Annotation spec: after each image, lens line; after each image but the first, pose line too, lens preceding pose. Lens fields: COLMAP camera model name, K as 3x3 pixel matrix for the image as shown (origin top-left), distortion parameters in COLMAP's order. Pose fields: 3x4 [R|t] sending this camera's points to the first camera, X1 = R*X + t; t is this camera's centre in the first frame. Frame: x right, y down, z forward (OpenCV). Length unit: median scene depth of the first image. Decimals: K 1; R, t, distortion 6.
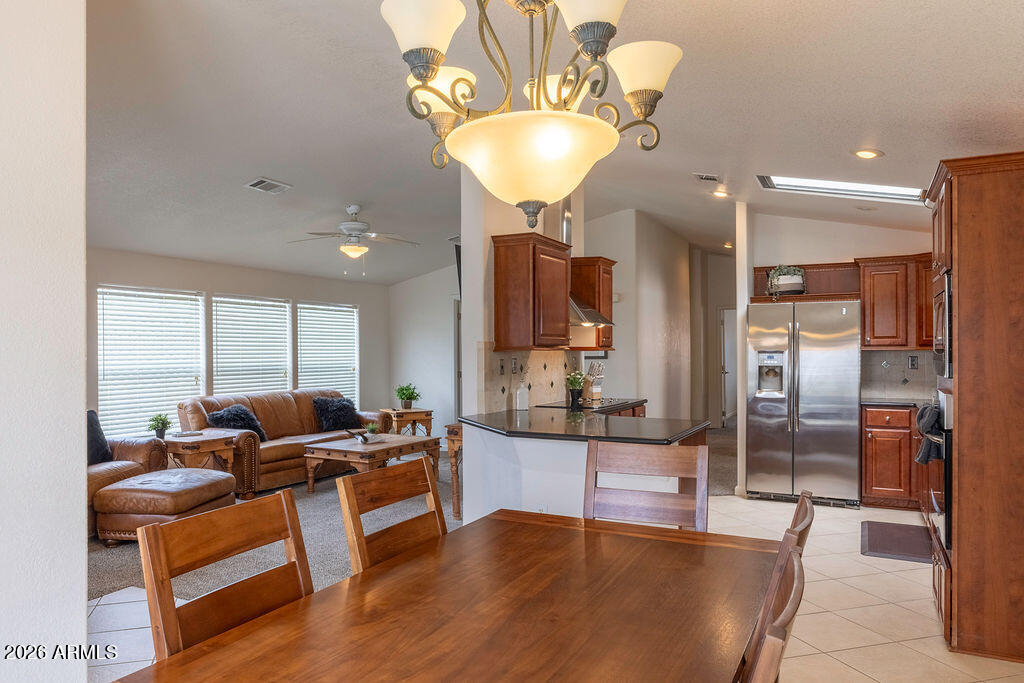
lens RADIAL K [[724.0, 0, 469.7], [0, 724.0, 360.2], [0, 0, 1]] dist [-0.016683, 0.011618]
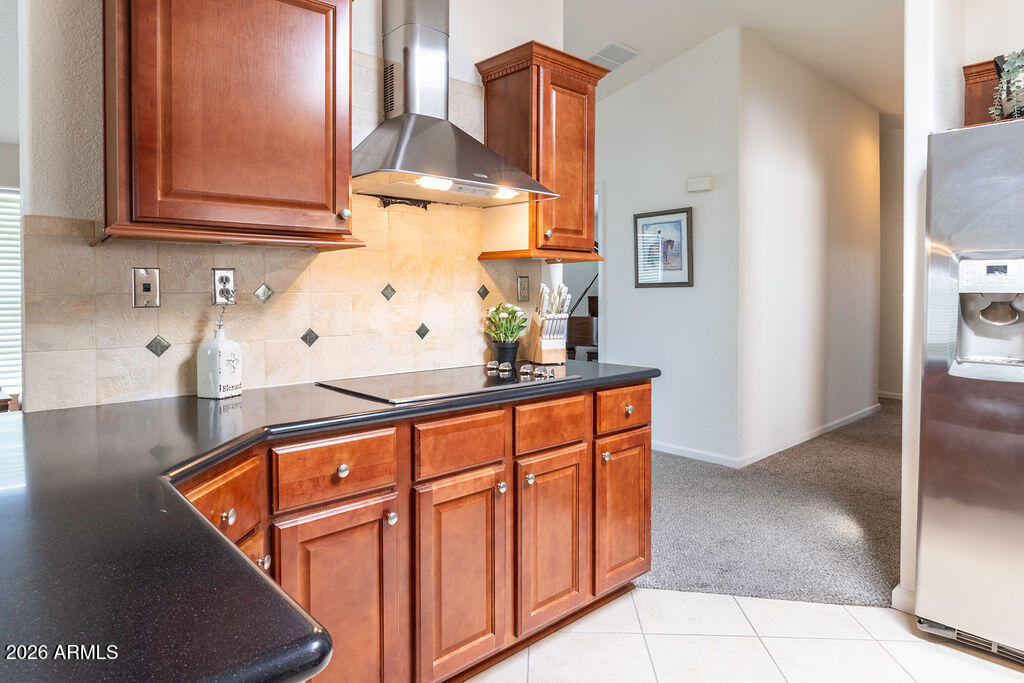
lens RADIAL K [[593.1, 0, 528.1], [0, 593.1, 309.5], [0, 0, 1]] dist [-0.008839, -0.000142]
pose [[0.949756, 0.012384, -0.312745, 0.272691], [-0.006792, 0.999797, 0.018964, 0.011415], [0.312917, -0.015887, 0.949648, 0.614287]]
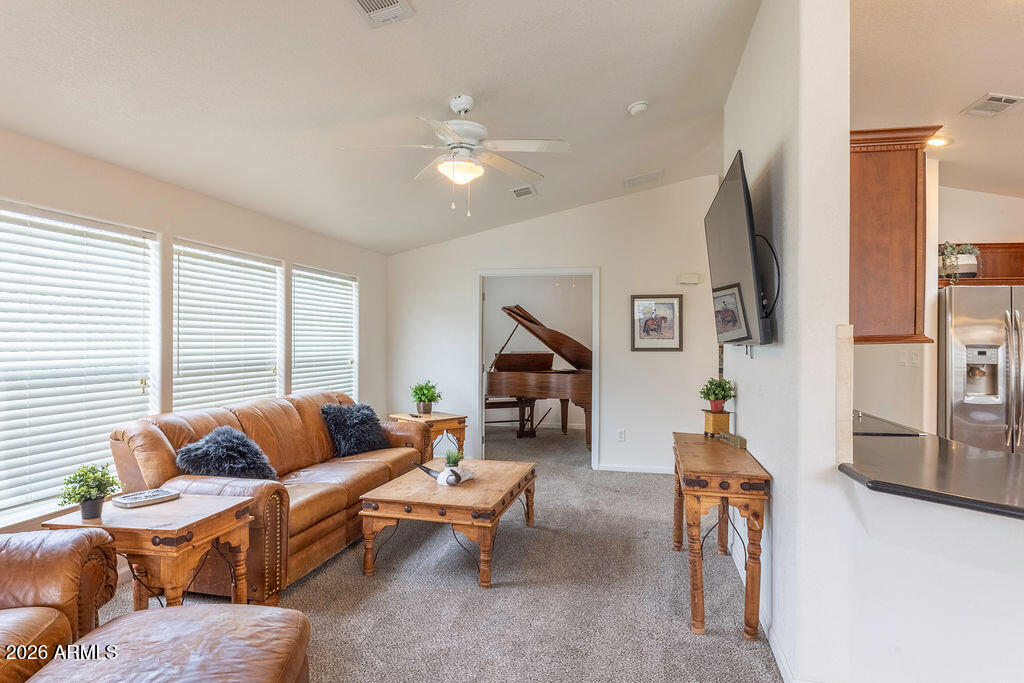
lens RADIAL K [[593.1, 0, 506.5], [0, 593.1, 342.3], [0, 0, 1]] dist [-0.008839, -0.000142]
pose [[0.955765, 0.010974, 0.293926, -0.262839], [-0.008732, 0.999922, -0.008940, -0.005498], [-0.294001, 0.005978, 0.955786, 0.509499]]
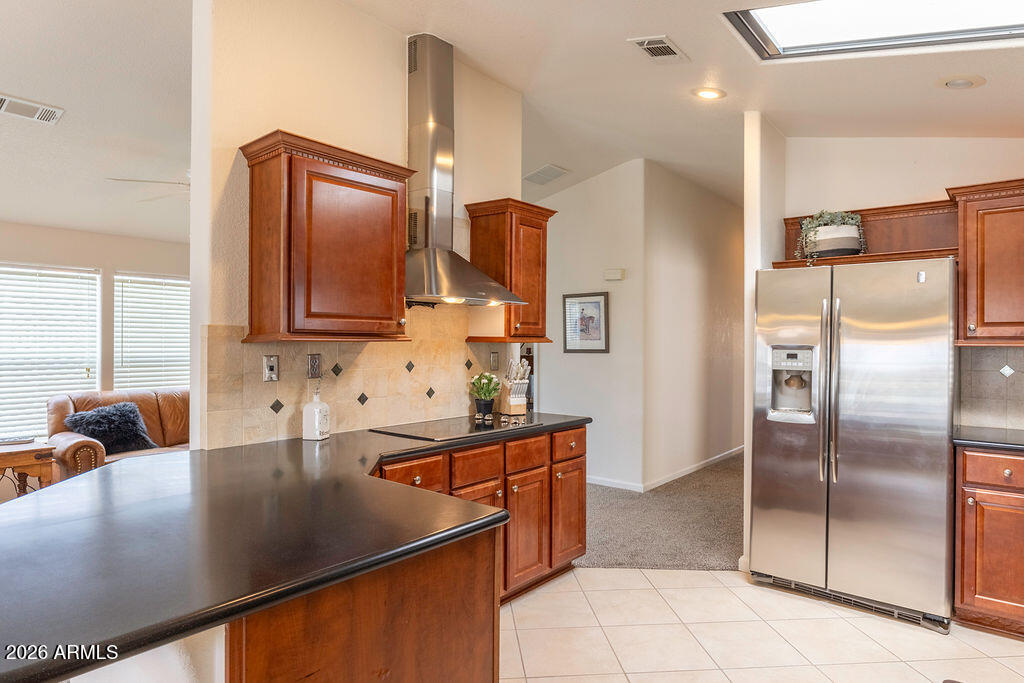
lens RADIAL K [[593.1, 0, 517.1], [0, 593.1, 345.3], [0, 0, 1]] dist [-0.008839, -0.000142]
pose [[0.982317, 0.010724, -0.186919, 0.269949], [-0.011747, 0.999921, -0.004365, -0.007904], [0.186858, 0.006483, 0.982366, 0.446536]]
